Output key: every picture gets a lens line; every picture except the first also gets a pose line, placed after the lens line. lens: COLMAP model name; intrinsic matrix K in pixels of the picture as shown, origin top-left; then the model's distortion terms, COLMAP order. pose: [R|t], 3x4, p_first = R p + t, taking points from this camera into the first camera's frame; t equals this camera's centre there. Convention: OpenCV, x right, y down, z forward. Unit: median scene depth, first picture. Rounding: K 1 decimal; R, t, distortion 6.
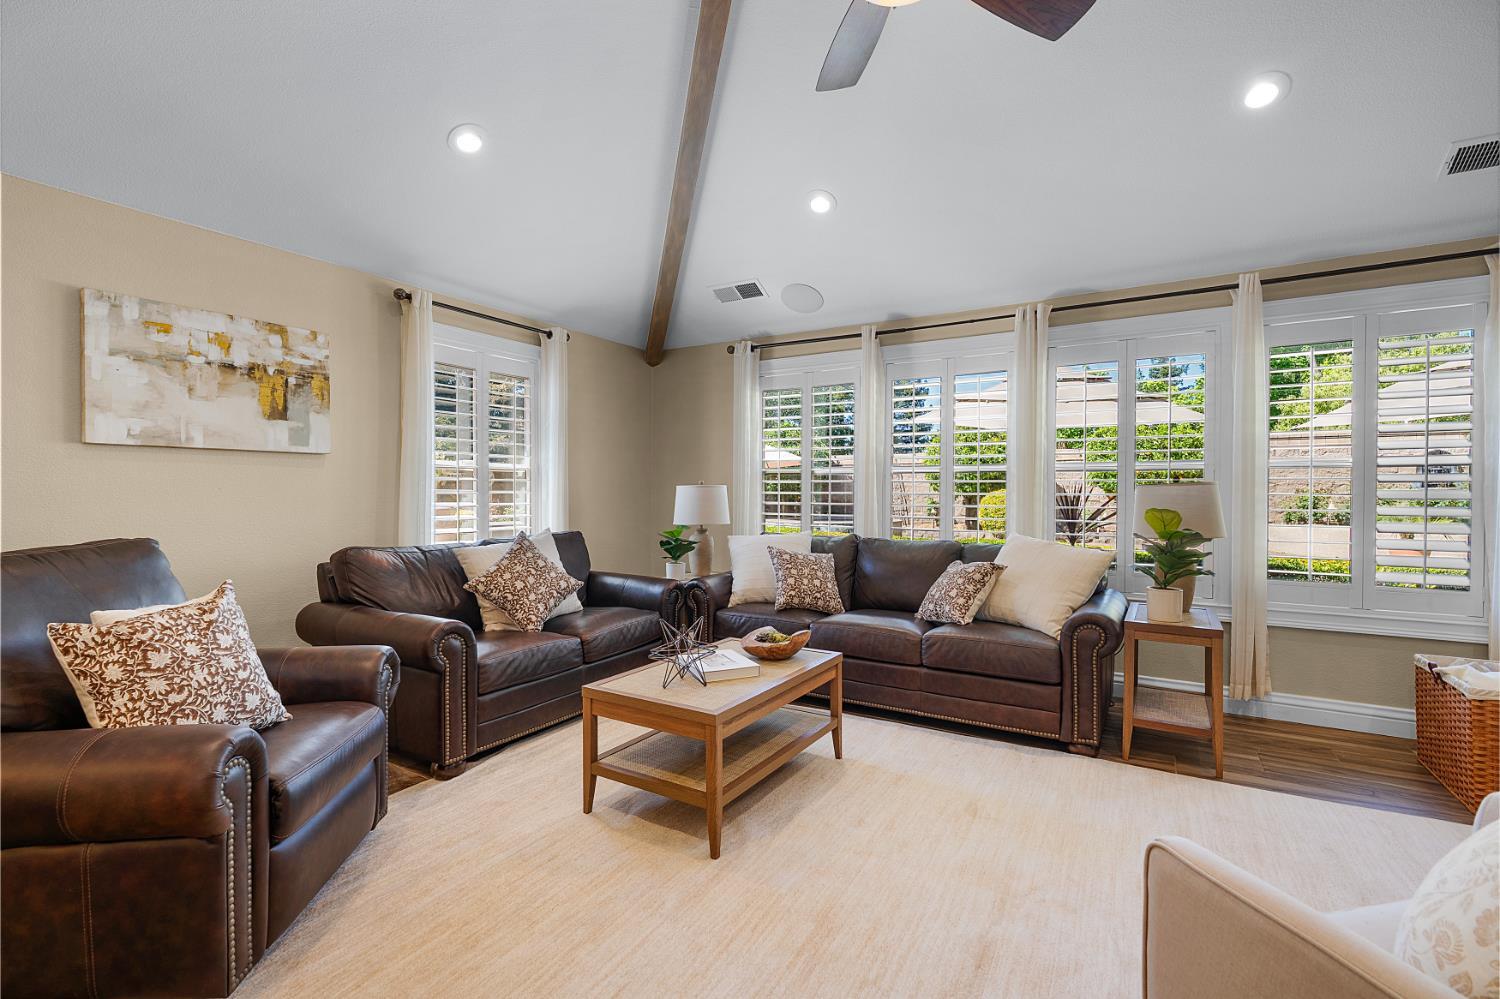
lens RADIAL K [[669.0, 0, 750.2], [0, 669.0, 496.8], [0, 0, 1]] dist [0.001360, 0.000052]
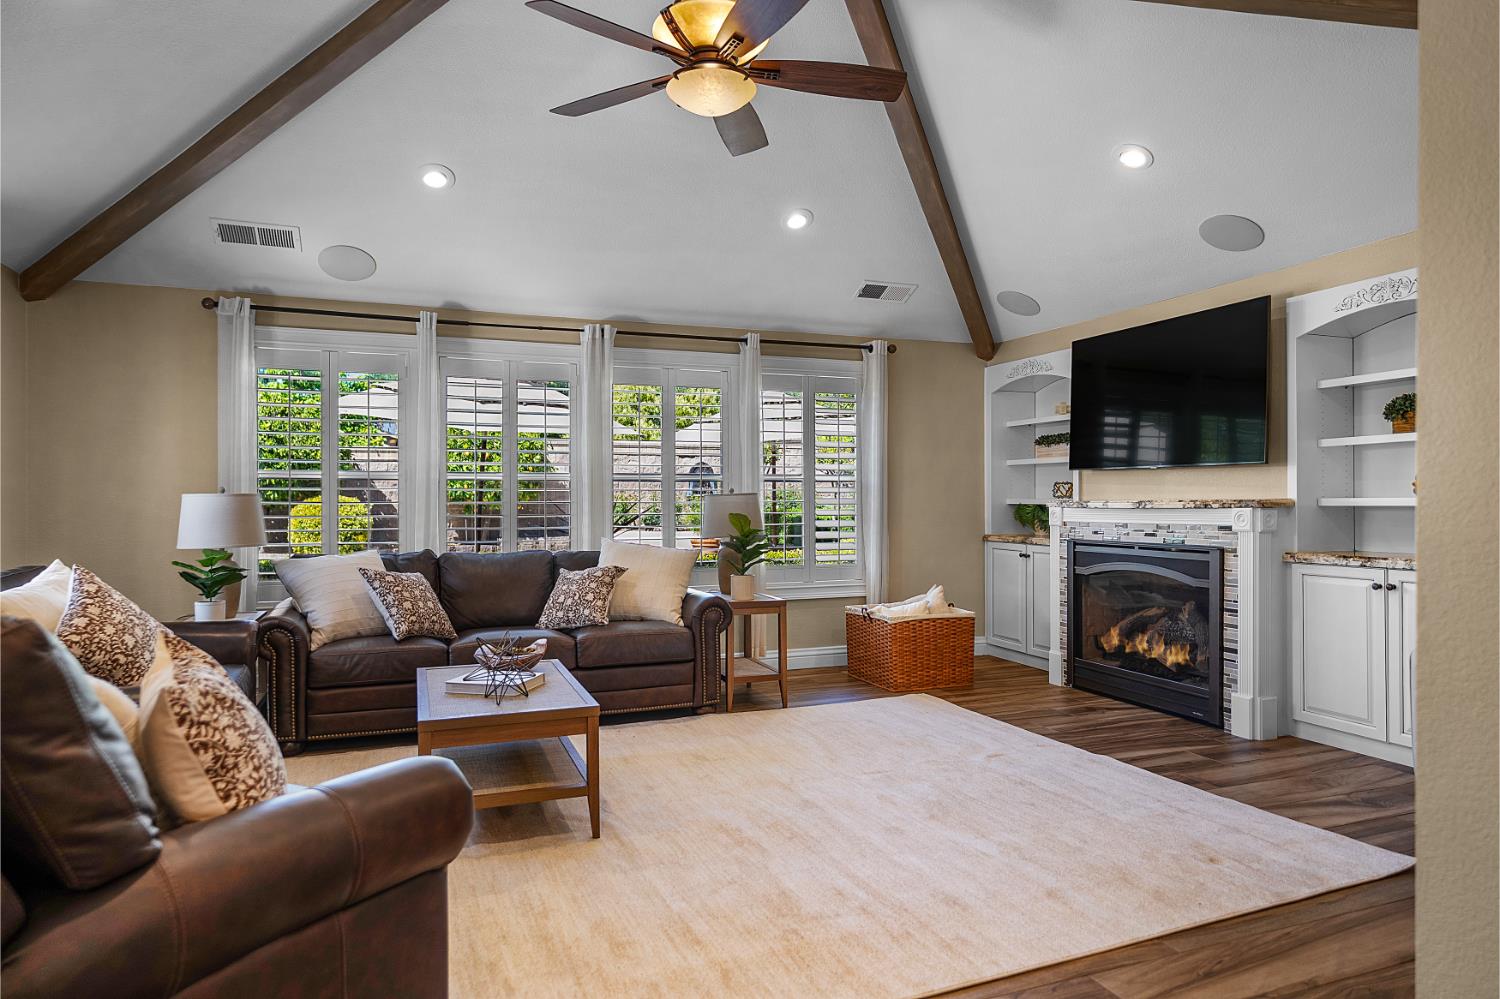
lens RADIAL K [[891.3, 0, 751.2], [0, 891.3, 499.0], [0, 0, 1]] dist [-0.001087, 0.000620]
pose [[0.610129, -0.004079, 0.792291, -0.659337], [0.008815, 0.999960, -0.001641, -0.005740], [-0.792253, 0.007985, 0.610141, -0.057693]]
